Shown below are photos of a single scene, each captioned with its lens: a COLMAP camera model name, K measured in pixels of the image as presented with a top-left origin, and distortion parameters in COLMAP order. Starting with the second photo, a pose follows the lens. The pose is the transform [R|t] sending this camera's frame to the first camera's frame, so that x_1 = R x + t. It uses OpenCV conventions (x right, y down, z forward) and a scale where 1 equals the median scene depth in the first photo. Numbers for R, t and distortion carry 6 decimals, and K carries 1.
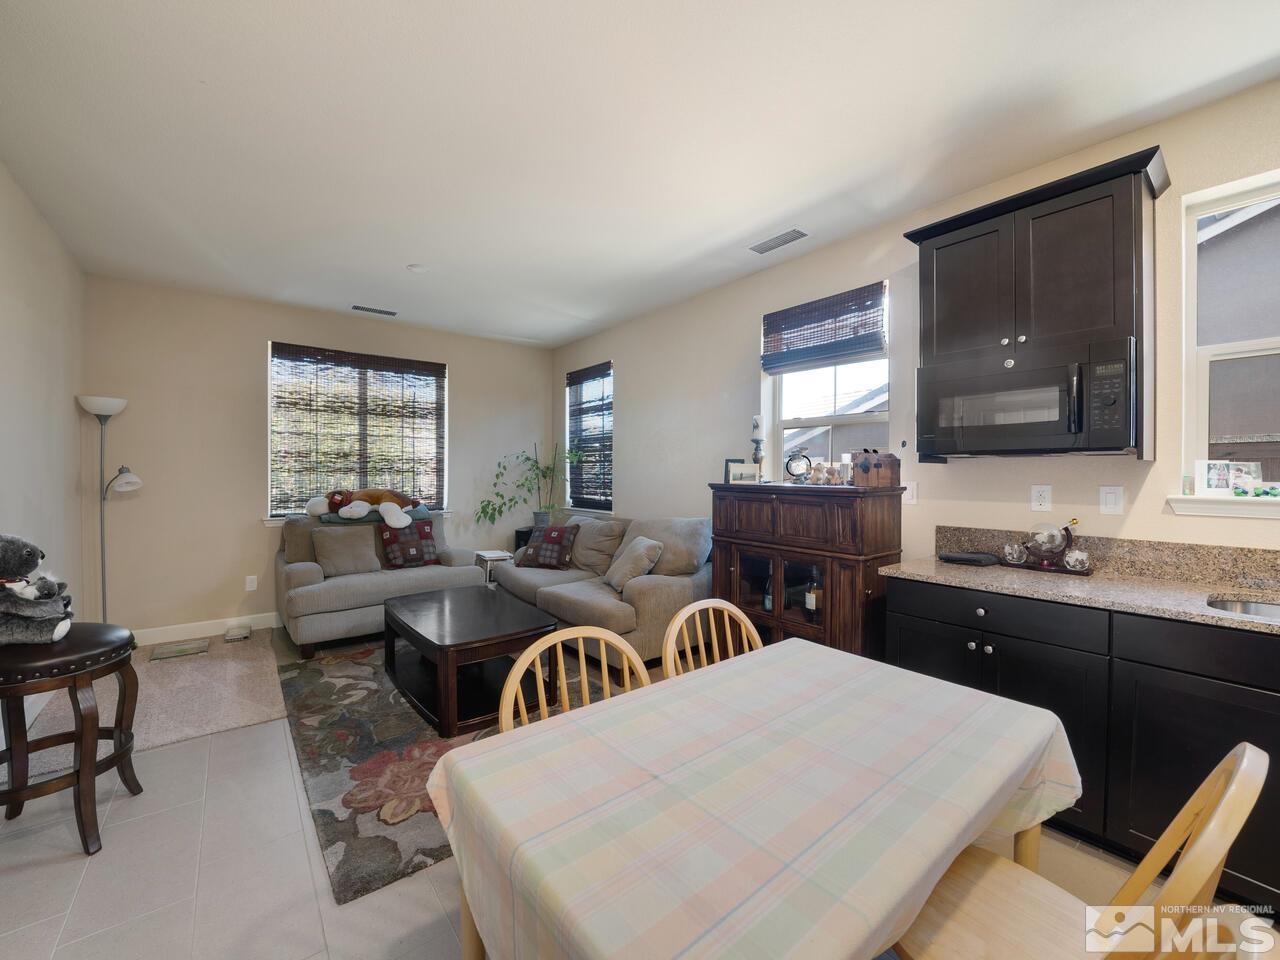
lens RADIAL K [[504.0, 0, 640.0], [0, 504.0, 480.0], [0, 0, 1]] dist [-0.020637, 0.000049]
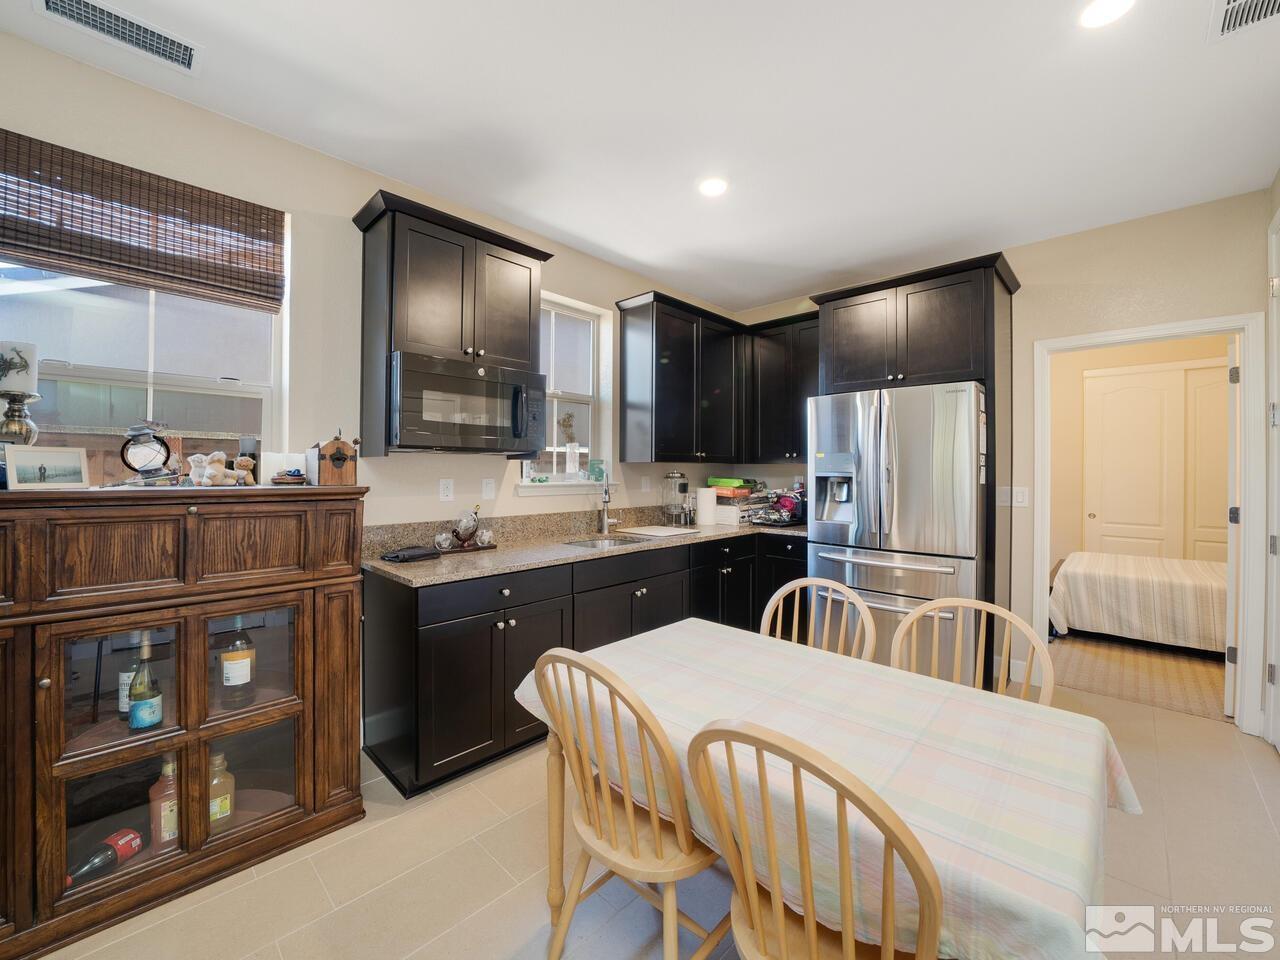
lens RADIAL K [[504.0, 0, 640.0], [0, 504.0, 480.0], [0, 0, 1]] dist [-0.020637, 0.000049]
pose [[-0.107772, -0.023796, 0.993891, -0.385556], [0.004196, 0.999694, 0.024390, -0.012576], [-0.994167, 0.006799, -0.107639, 0.677953]]
